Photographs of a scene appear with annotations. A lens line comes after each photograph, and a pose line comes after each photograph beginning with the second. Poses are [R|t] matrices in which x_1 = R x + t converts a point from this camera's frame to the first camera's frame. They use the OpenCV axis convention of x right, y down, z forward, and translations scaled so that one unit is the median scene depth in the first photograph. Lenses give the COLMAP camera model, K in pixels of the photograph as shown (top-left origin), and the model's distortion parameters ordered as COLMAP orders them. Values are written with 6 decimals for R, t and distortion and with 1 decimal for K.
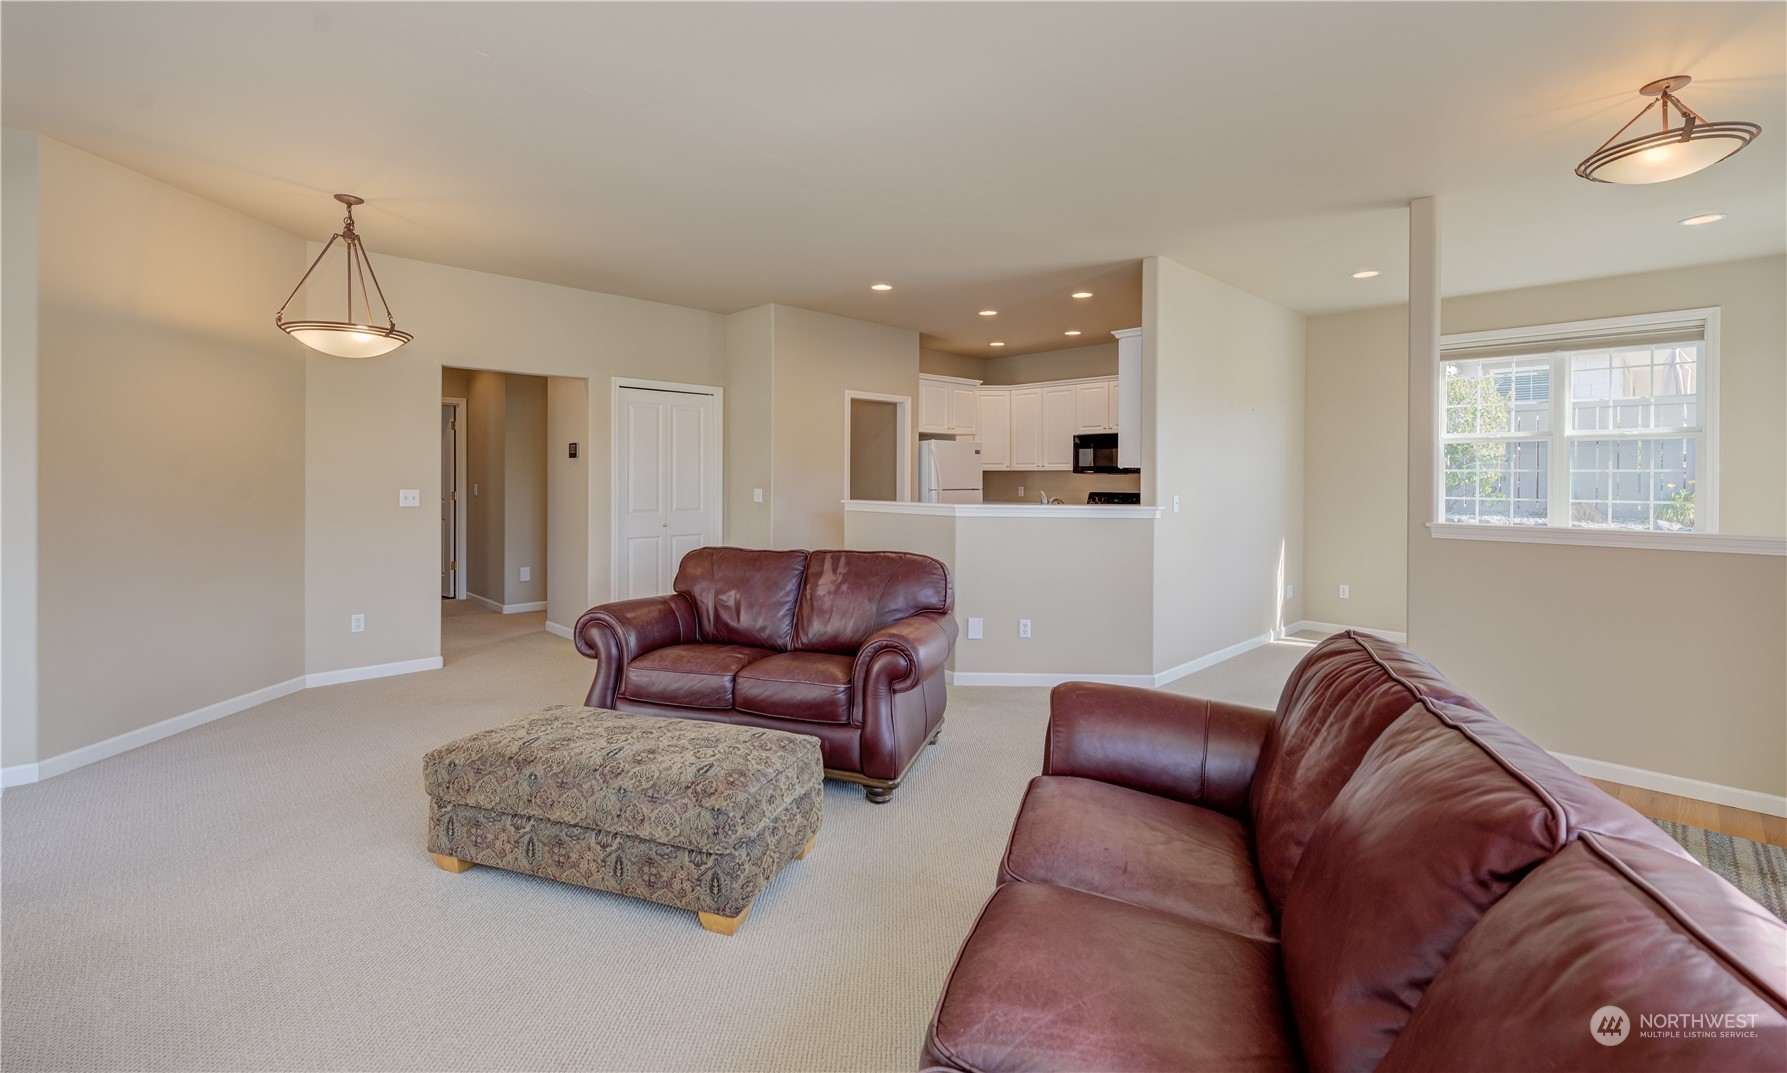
lens RADIAL K [[763.9, 0, 895.9], [0, 763.9, 487.0], [0, 0, 1]] dist [-0.002278, -0.000347]
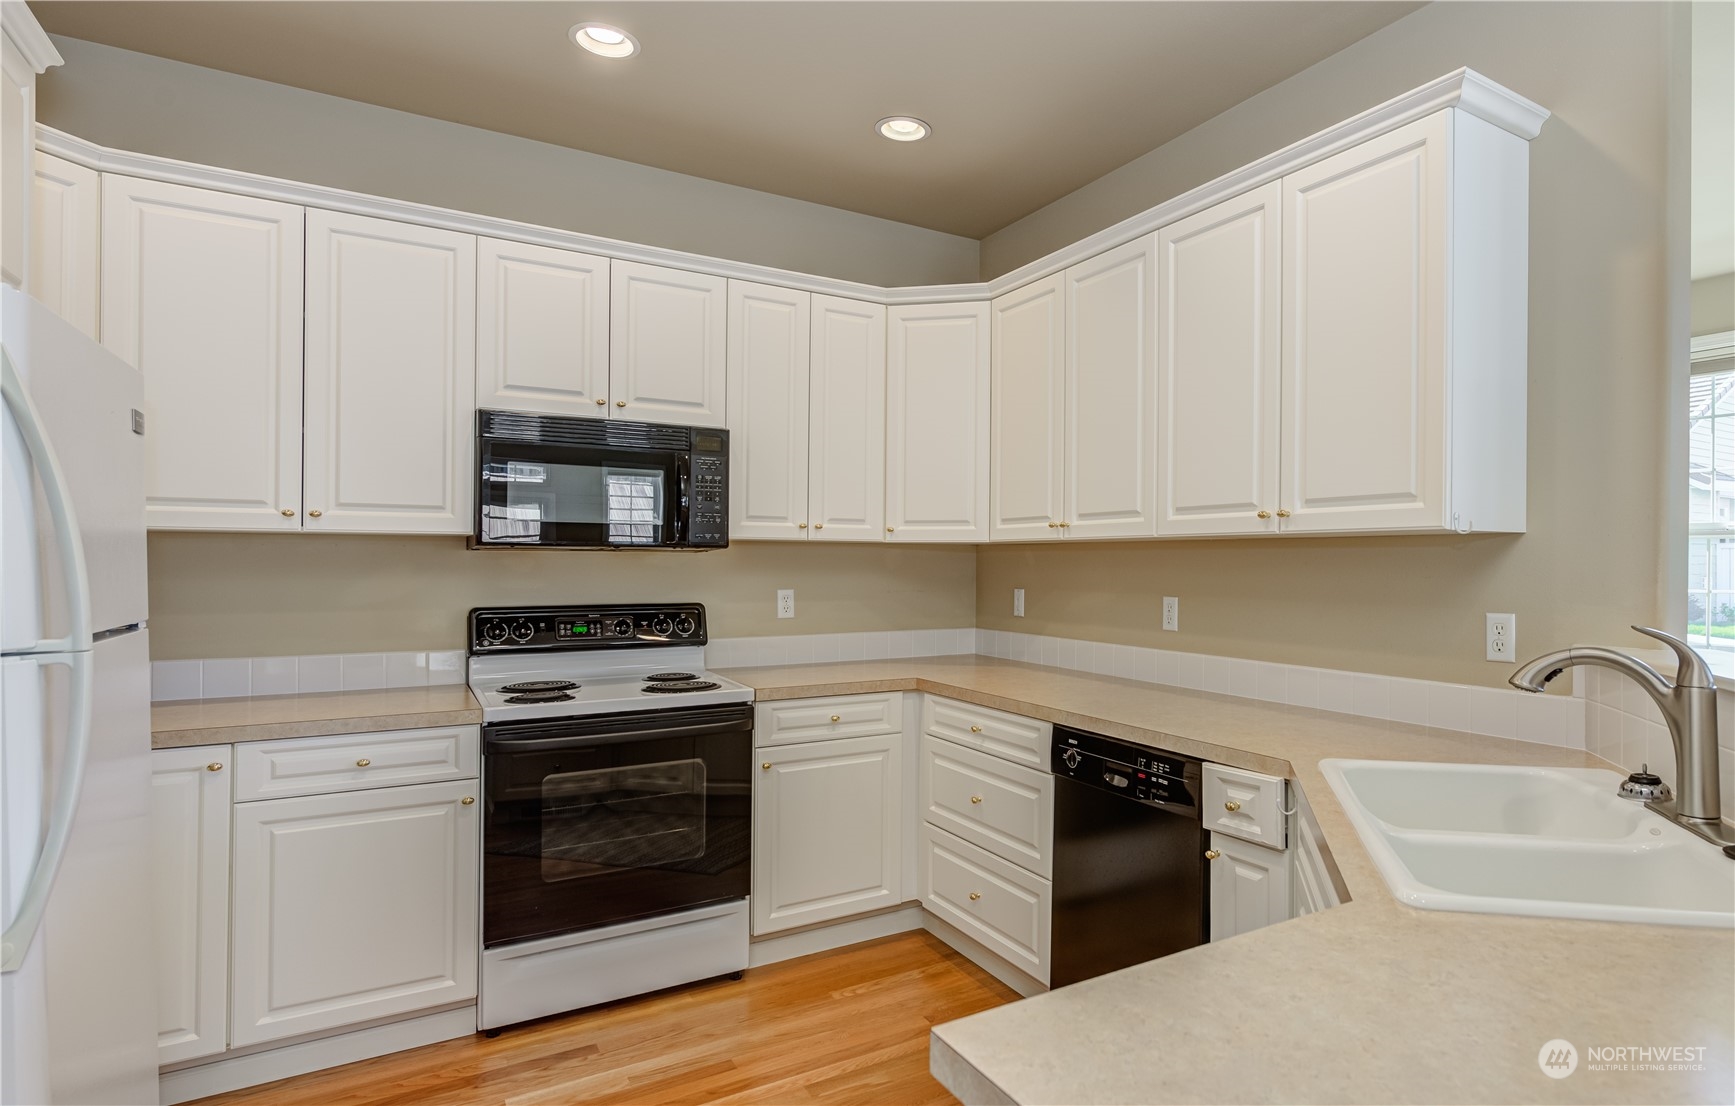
lens RADIAL K [[966.8, 0, 1006.5], [0, 966.8, 557.0], [0, 0, 1]] dist [0.002396, -0.001696]
pose [[0.196783, -0.000669, 0.980447, -0.089611], [0.009779, 0.999951, -0.001281, -0.012814], [-0.980398, 0.009840, 0.196780, 0.845886]]
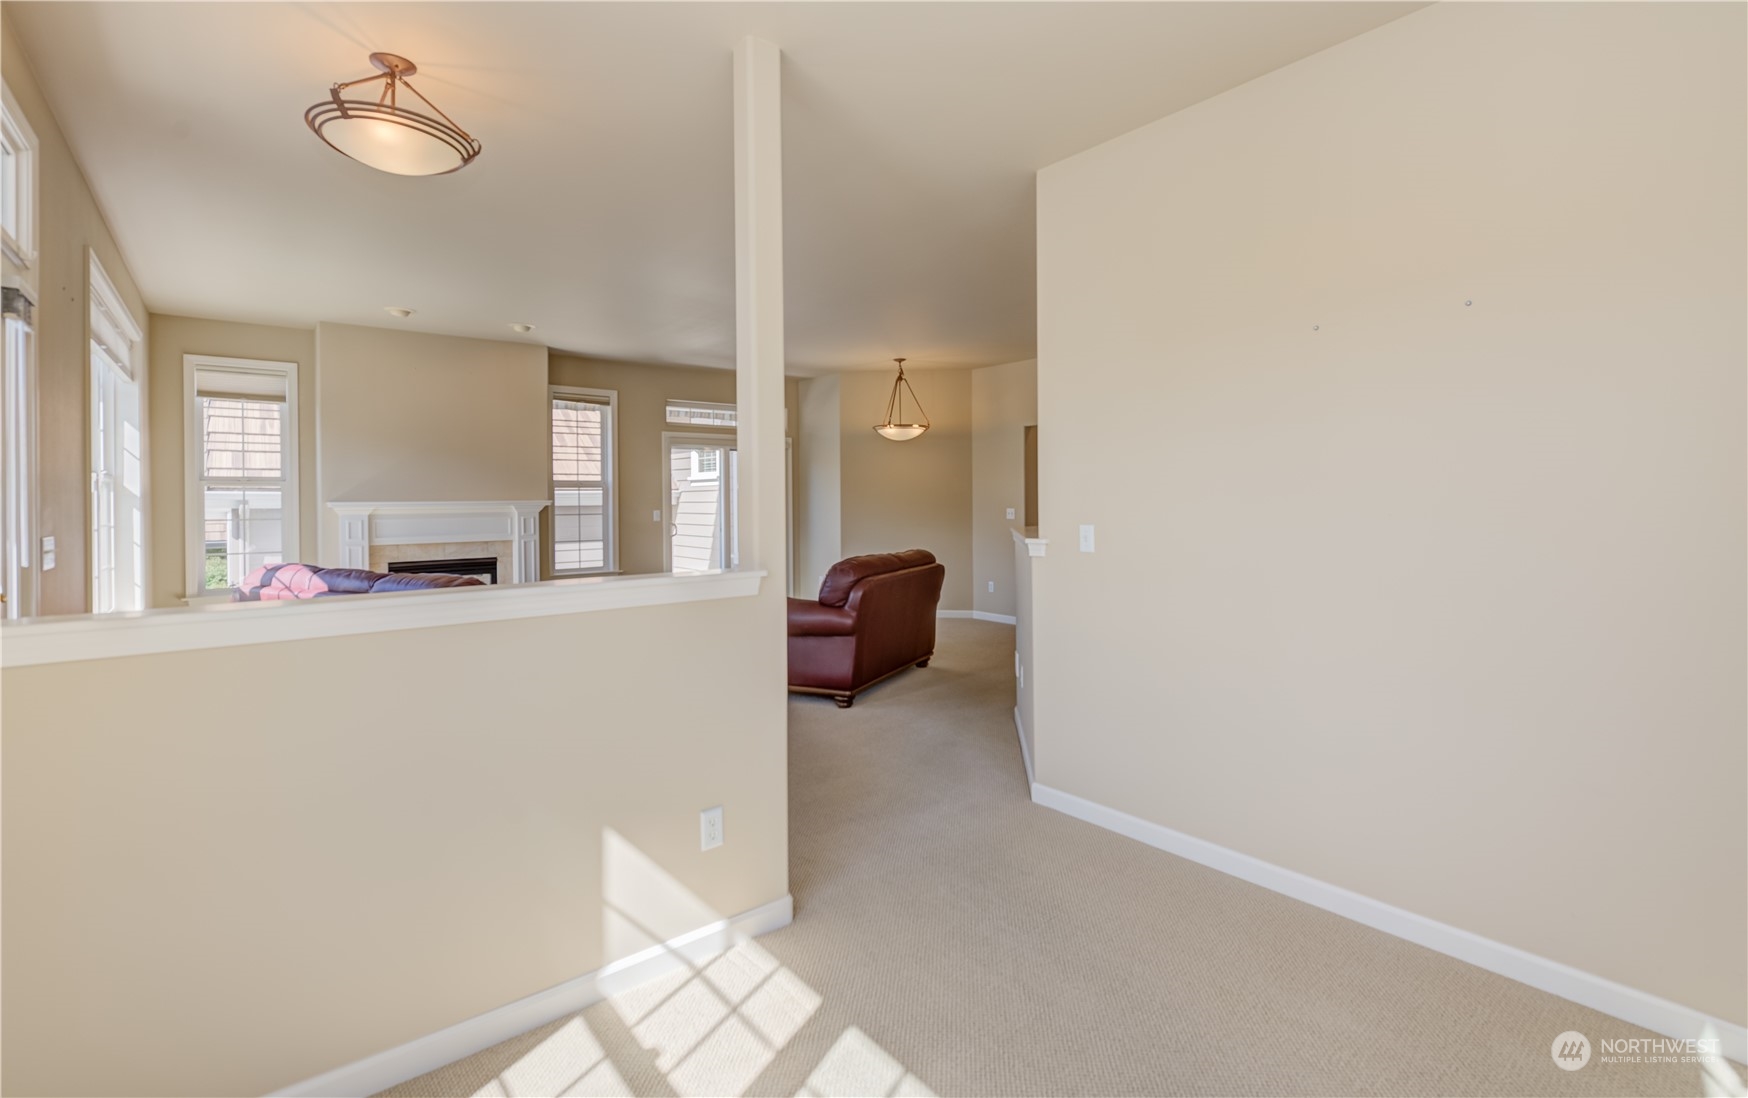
lens RADIAL K [[783.2, 0, 892.0], [0, 783.2, 505.0], [0, 0, 1]] dist [0.008024, -0.003236]
pose [[-0.083019, 0.001050, -0.996547, 0.733201], [-0.004647, 0.999988, 0.001441, -0.002952], [0.996537, 0.004751, -0.083014, 0.649508]]
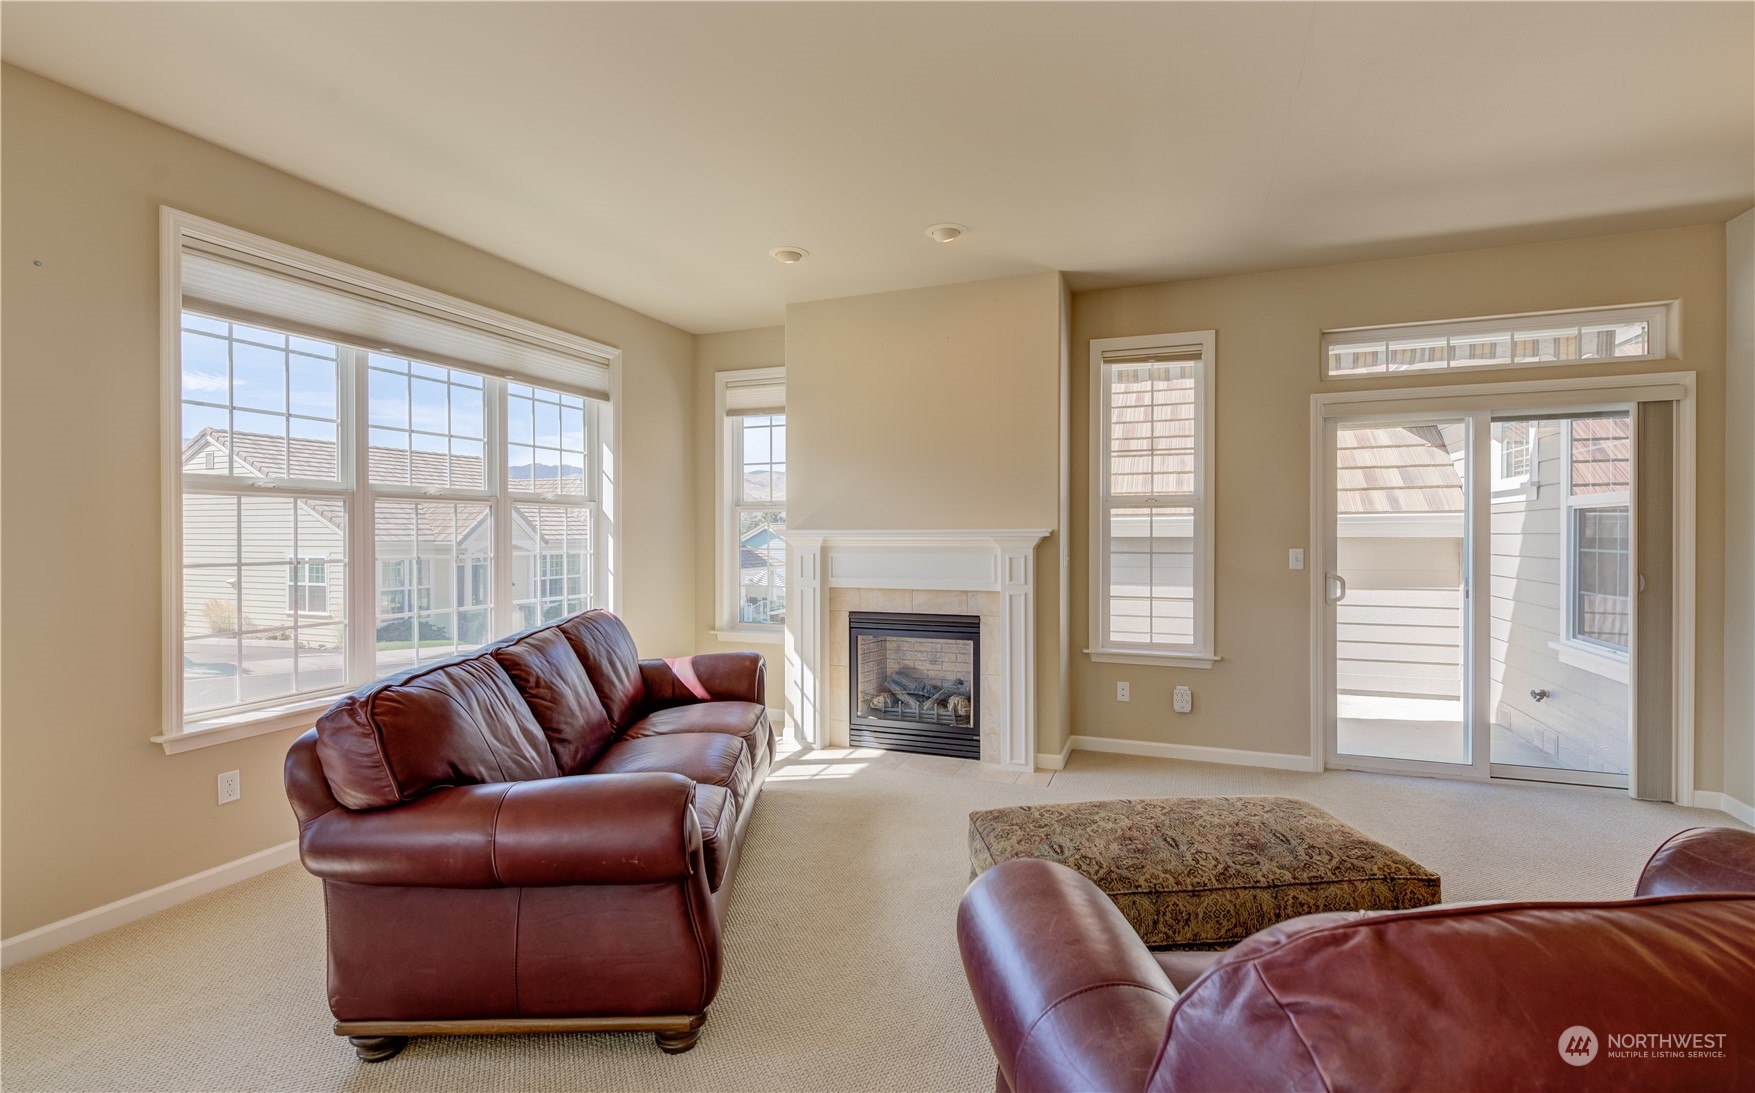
lens RADIAL K [[786.4, 0, 890.7], [0, 786.4, 535.4], [0, 0, 1]] dist [0.008024, -0.003236]
pose [[-0.904601, -0.003663, -0.426243, 0.123805], [-0.010081, 0.999867, 0.012801, -0.006882], [0.426140, 0.015877, -0.904518, 0.617611]]
